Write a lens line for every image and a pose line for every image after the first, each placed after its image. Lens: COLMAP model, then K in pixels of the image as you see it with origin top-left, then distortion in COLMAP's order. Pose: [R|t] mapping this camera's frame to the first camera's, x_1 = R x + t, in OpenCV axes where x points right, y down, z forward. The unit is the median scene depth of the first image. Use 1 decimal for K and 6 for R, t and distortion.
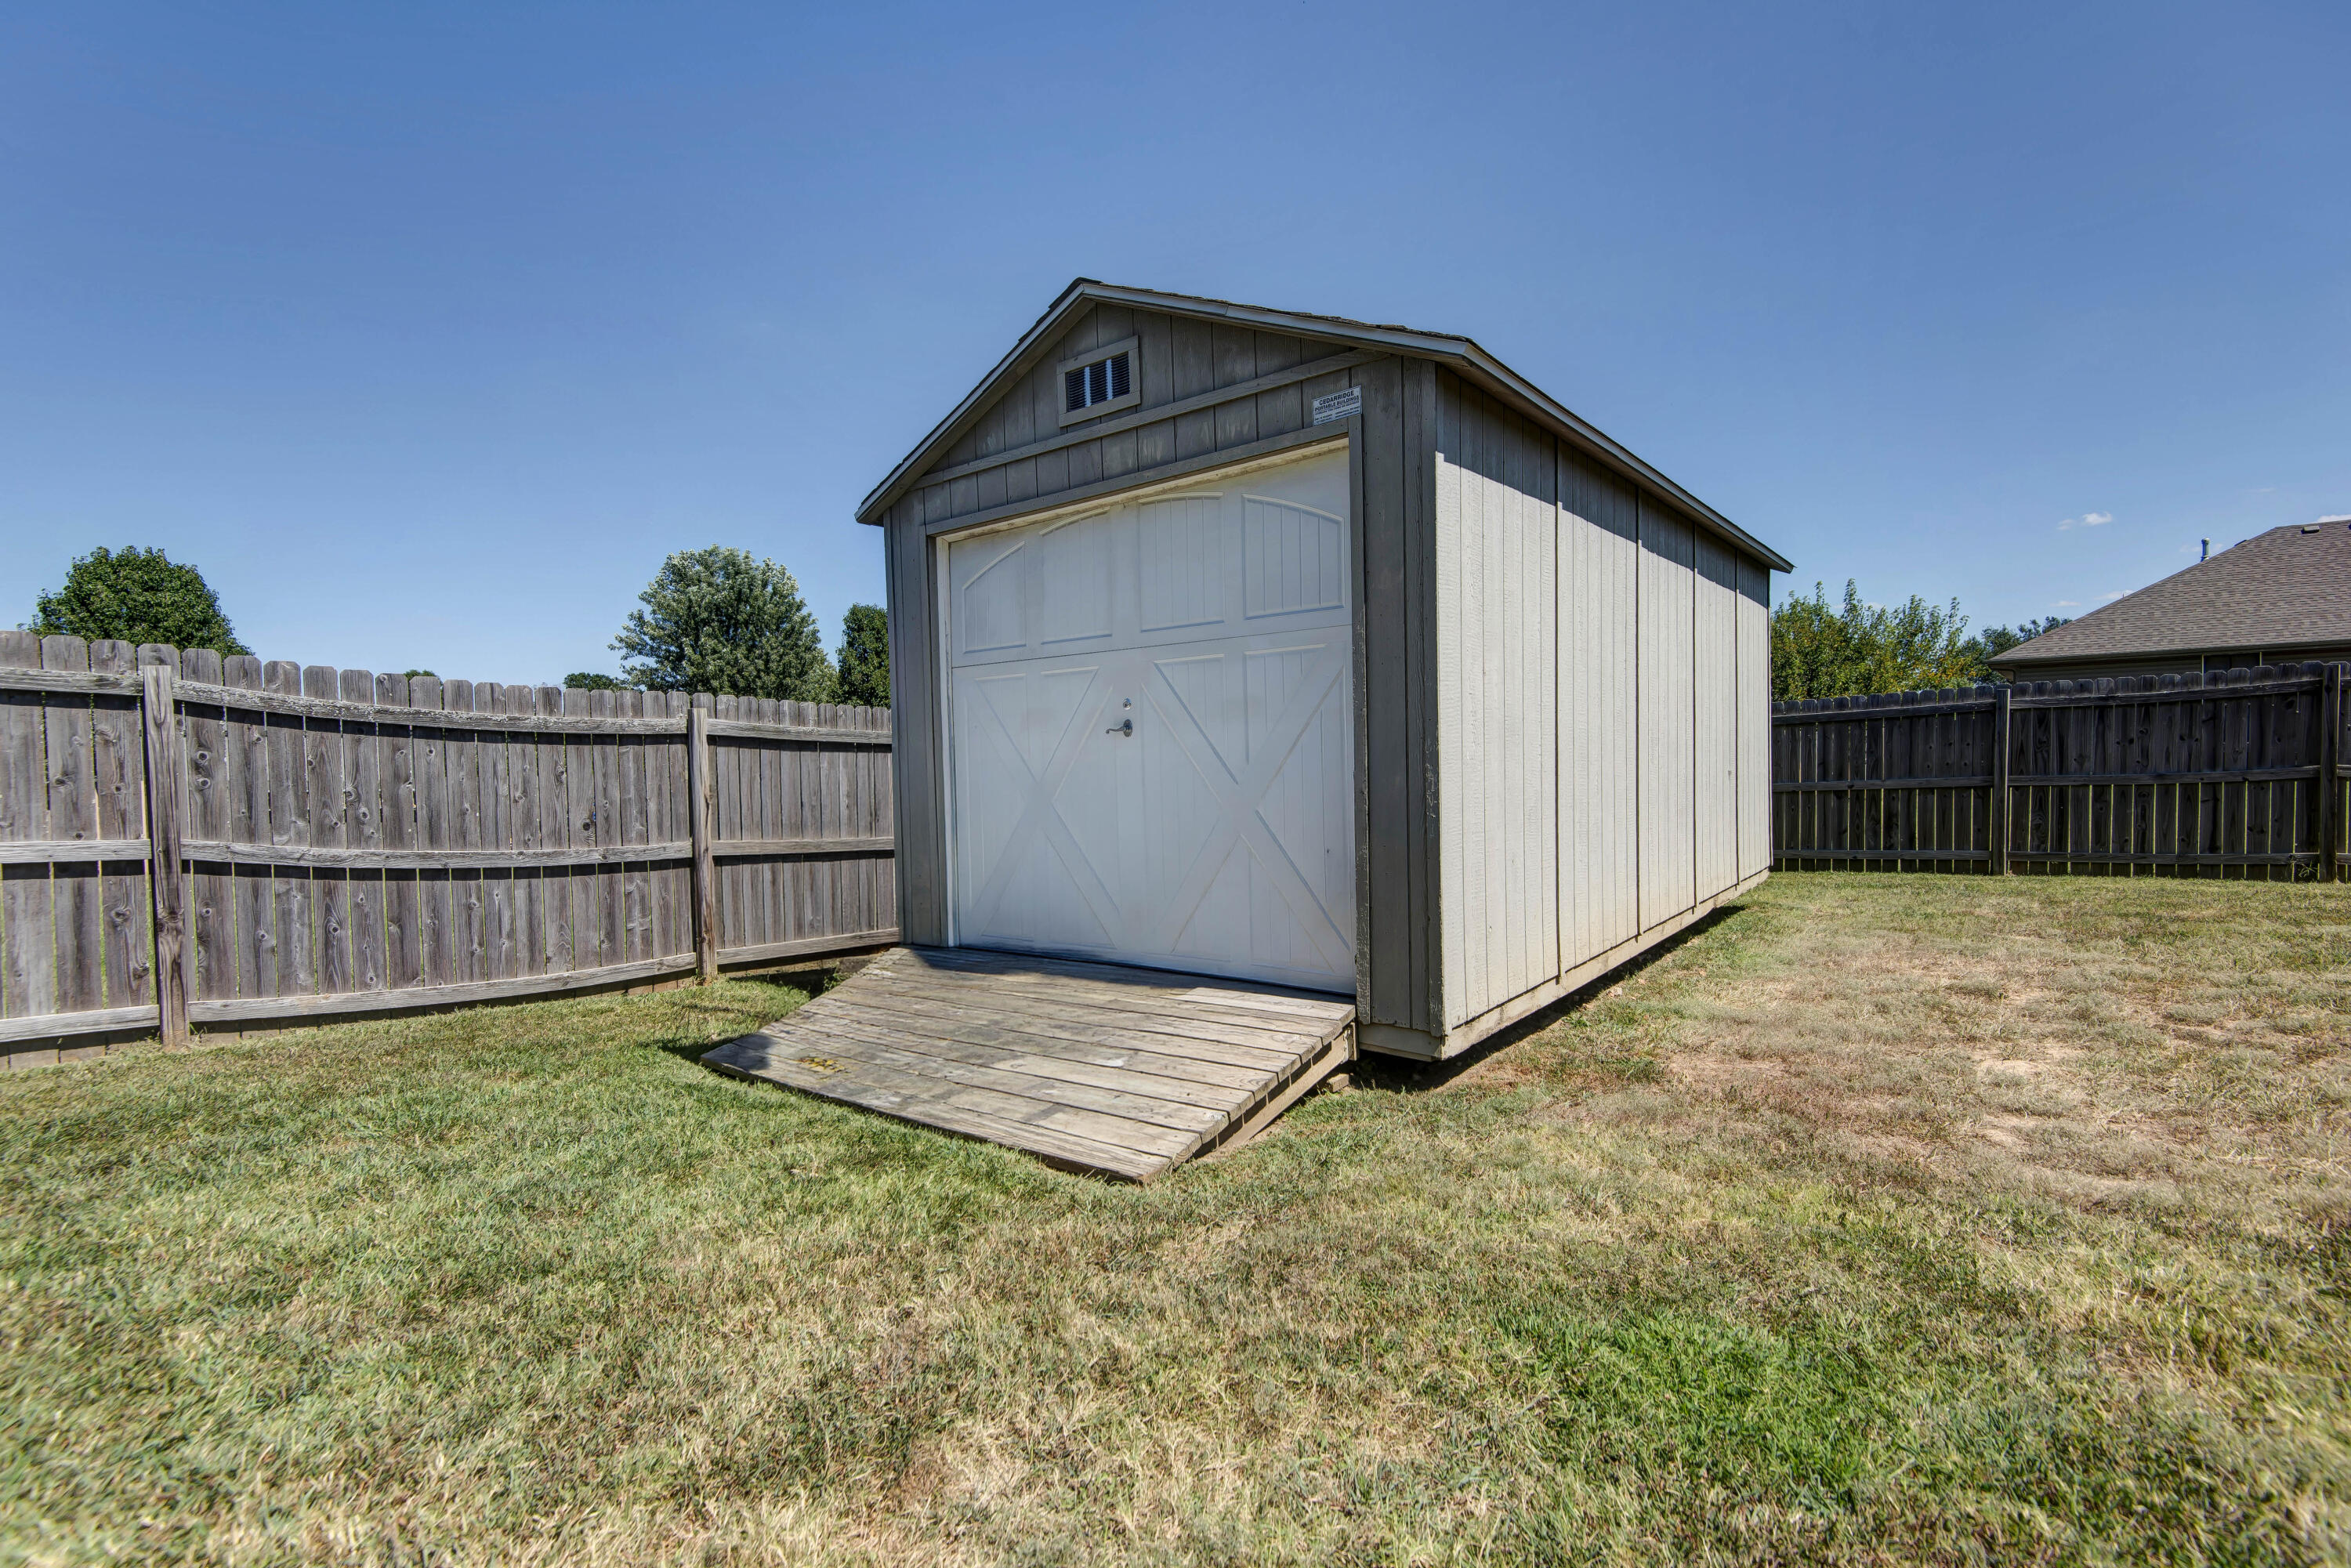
lens RADIAL K [[1071.8, 0, 1177.6], [0, 1071.8, 794.6], [0, 0, 1]] dist [0.002585, -0.000172]
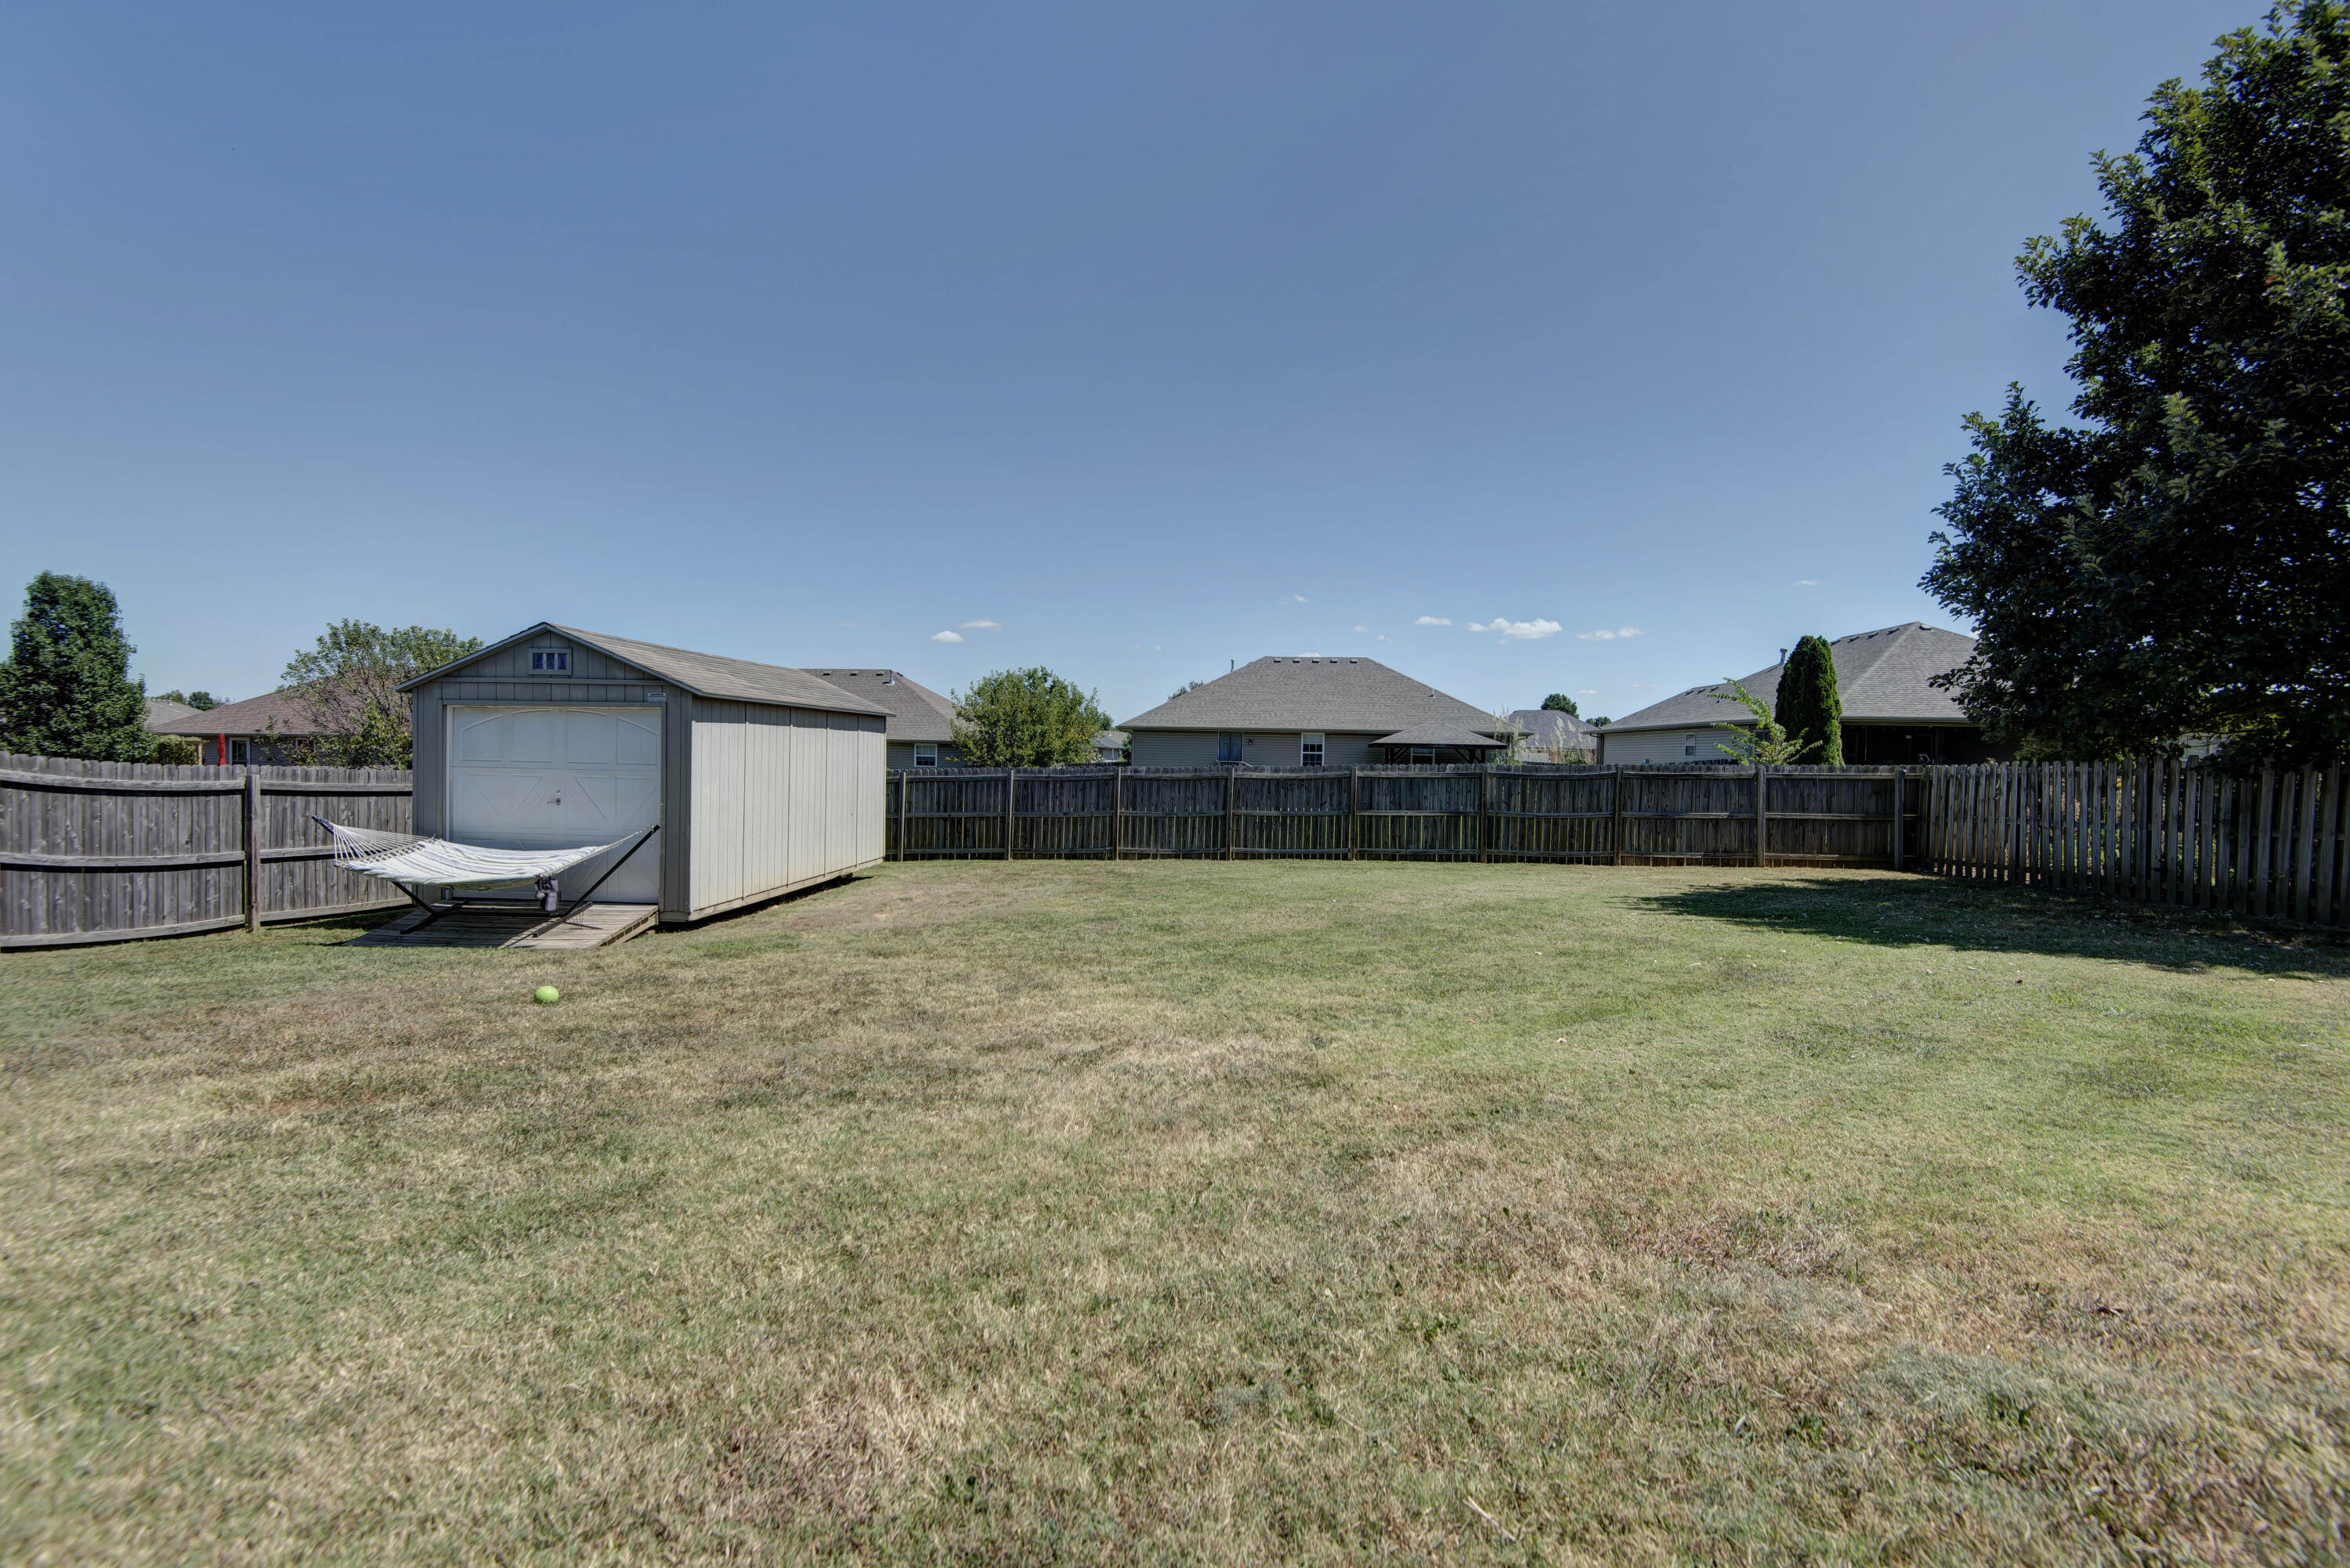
lens RADIAL K [[1071.3, 0, 1179.0], [0, 1071.3, 783.1], [0, 0, 1]] dist [0.002585, -0.000172]
pose [[0.824845, 0.025577, 0.564779, -0.199796], [-0.019702, 0.999670, -0.016498, -0.070772], [-0.565015, 0.002481, 0.825077, -1.372632]]
